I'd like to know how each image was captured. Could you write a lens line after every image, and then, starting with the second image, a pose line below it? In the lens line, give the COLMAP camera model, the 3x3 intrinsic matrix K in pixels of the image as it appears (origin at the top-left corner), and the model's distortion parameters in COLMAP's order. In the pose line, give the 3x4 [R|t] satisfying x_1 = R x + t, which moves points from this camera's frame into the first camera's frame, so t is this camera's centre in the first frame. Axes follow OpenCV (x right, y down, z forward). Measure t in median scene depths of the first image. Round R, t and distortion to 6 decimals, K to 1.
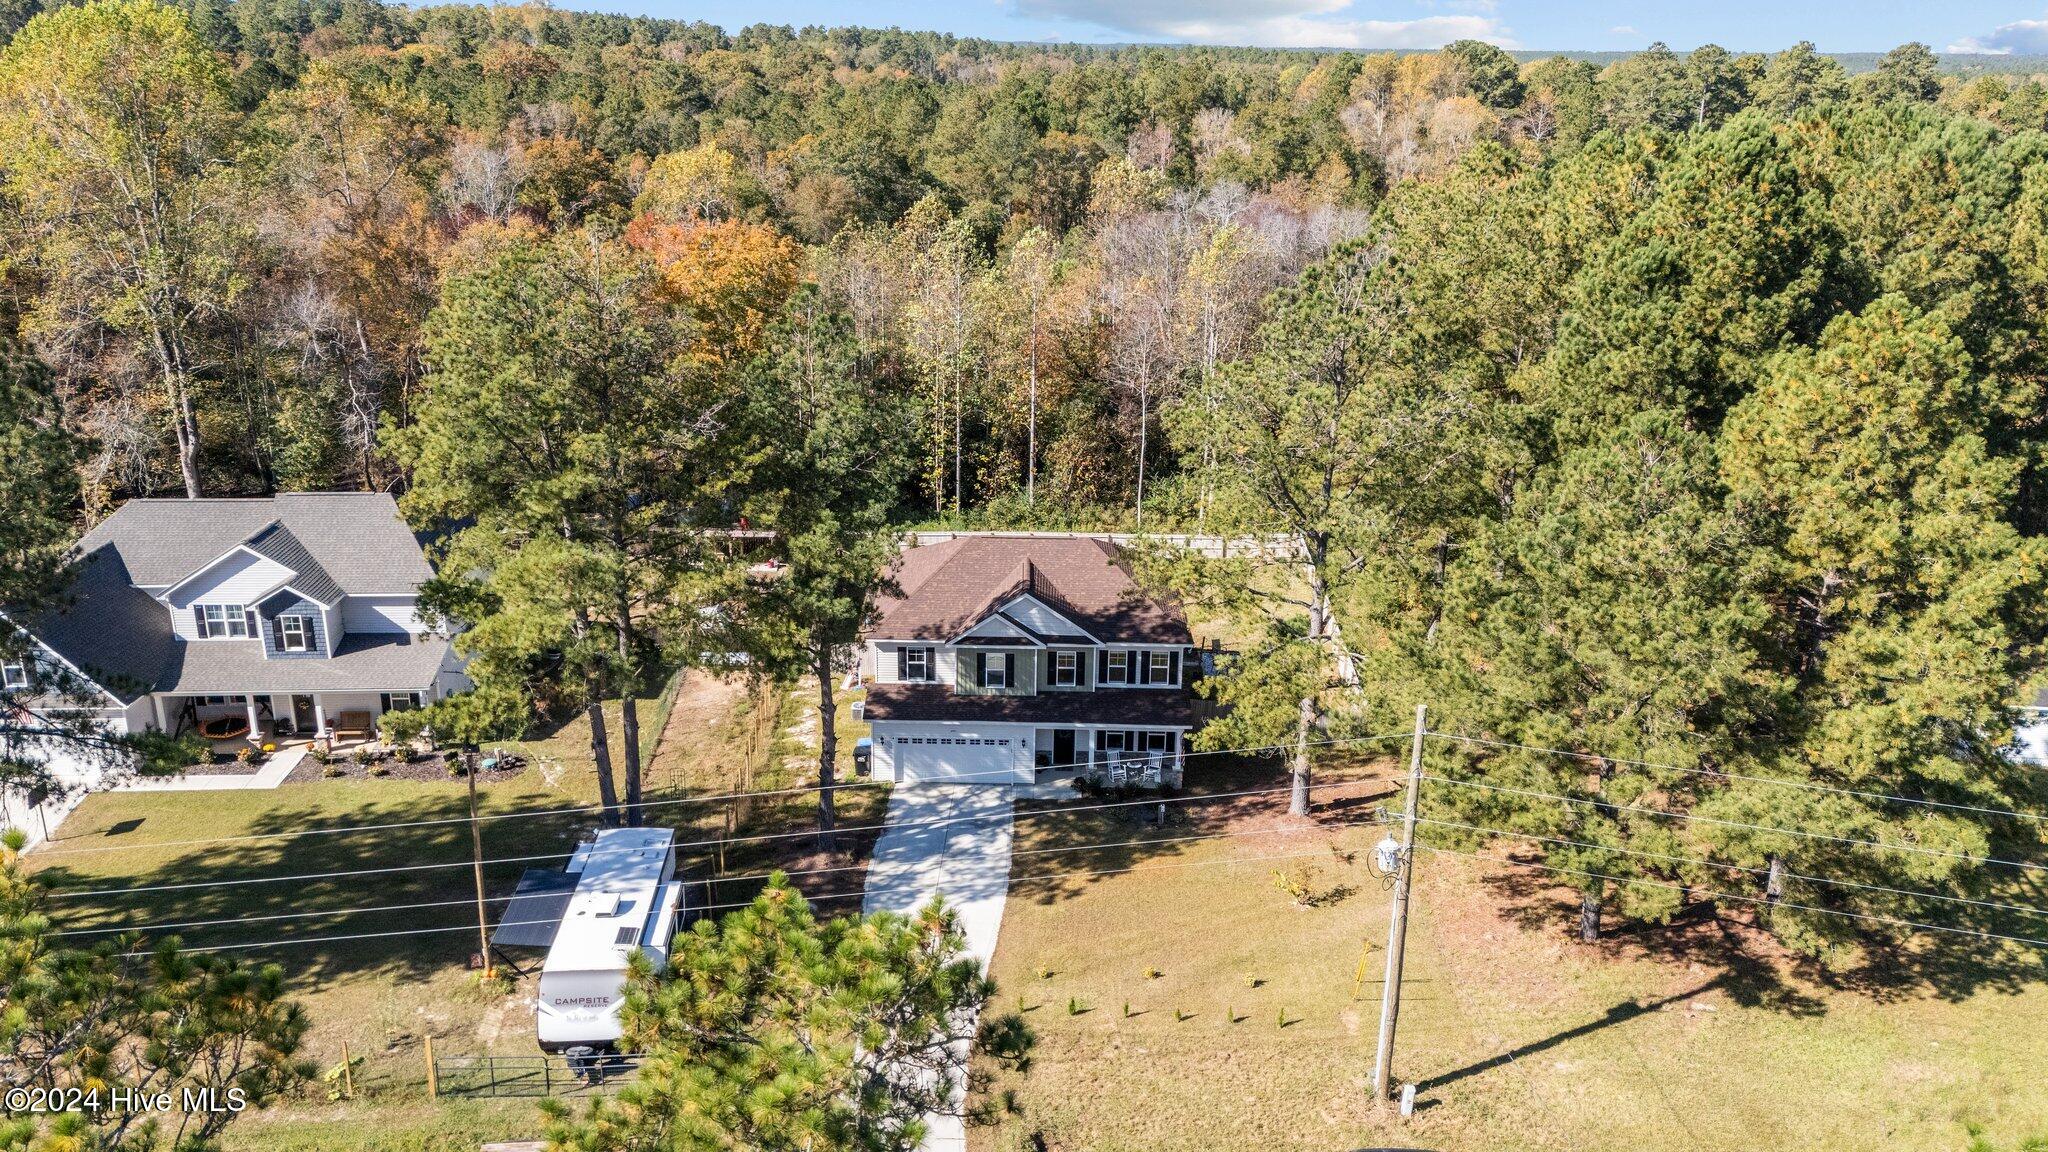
lens RADIAL K [[1531.2, 0, 1005.6], [0, 1531.2, 667.4], [0, 0, 1]] dist [0.062866, -0.054328]
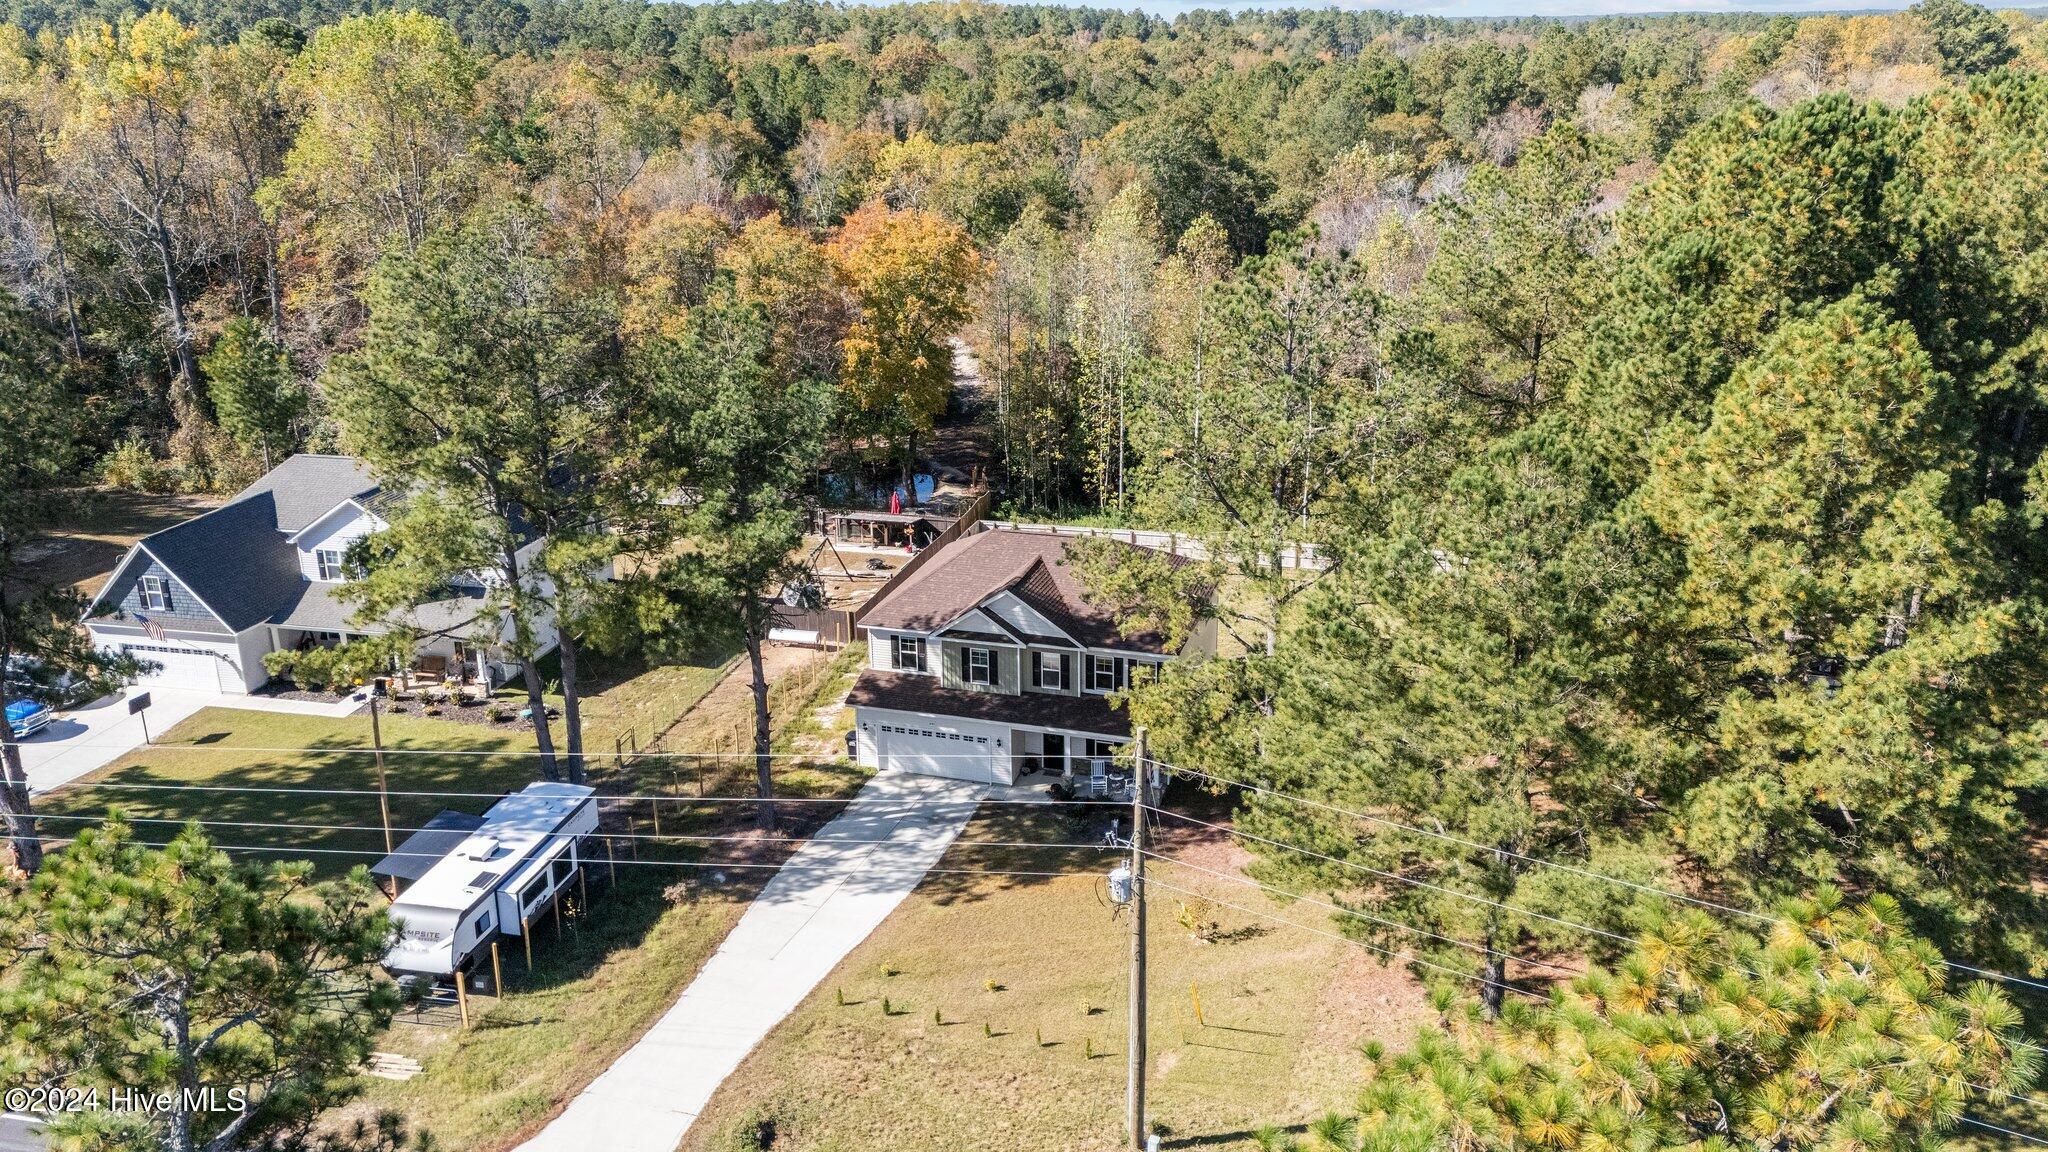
lens RADIAL K [[1531.2, 0, 963.2], [0, 1531.2, 698.6], [0, 0, 1]] dist [0.062866, -0.054328]
pose [[0.957700, 0.089166, -0.273605, 0.254969], [-0.082443, 0.995945, 0.035995, -0.012162], [0.275705, -0.011915, 0.961168, 0.047990]]
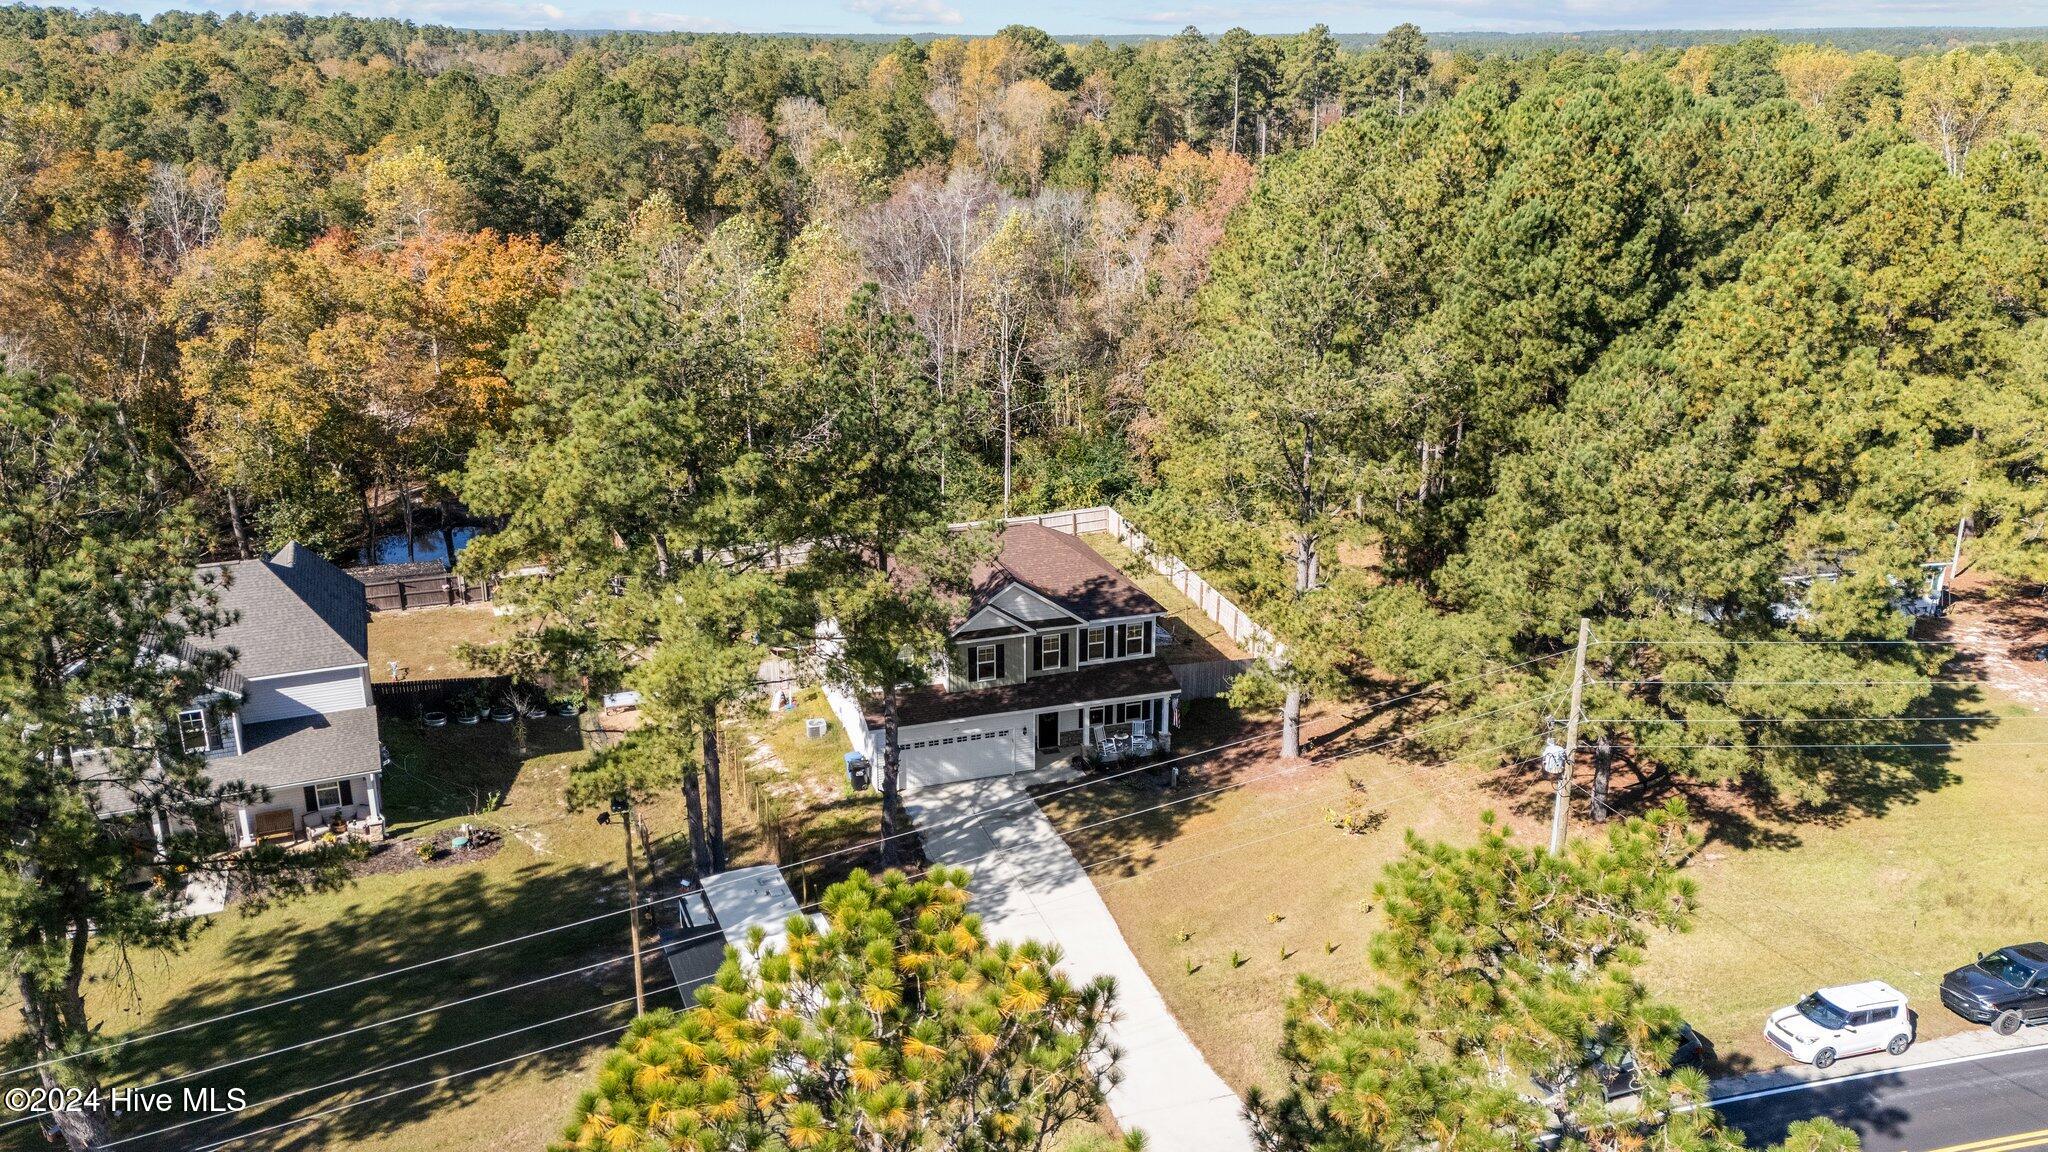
lens RADIAL K [[1531.2, 0, 1053.2], [0, 1531.2, 699.0], [0, 0, 1]] dist [0.062866, -0.054328]
pose [[0.943615, -0.144117, 0.298028, -0.266603], [0.136826, 0.989559, 0.045301, -0.014178], [-0.301445, -0.001968, 0.953482, 0.032485]]
